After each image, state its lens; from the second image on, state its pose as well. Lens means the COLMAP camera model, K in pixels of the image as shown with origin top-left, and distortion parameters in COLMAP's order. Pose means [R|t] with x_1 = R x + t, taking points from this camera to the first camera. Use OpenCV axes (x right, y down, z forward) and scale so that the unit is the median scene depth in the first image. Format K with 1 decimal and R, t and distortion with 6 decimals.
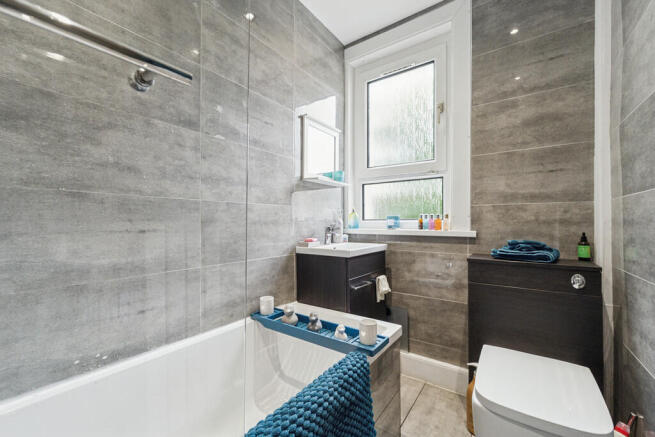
lens RADIAL K [[267.2, 0, 326.6], [0, 267.2, 219.2], [0, 0, 1]] dist [-0.001470, -0.000413]
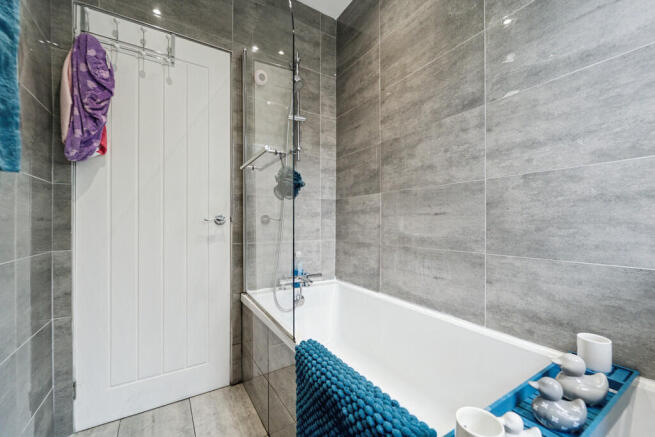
lens RADIAL K [[267.2, 0, 326.8], [0, 267.2, 222.1], [0, 0, 1]] dist [-0.001470, -0.000413]
pose [[-0.385933, -0.000698, -0.922526, 0.589658], [0.012050, 0.999911, -0.005797, 0.074347], [0.922448, -0.013354, -0.385890, 0.888795]]
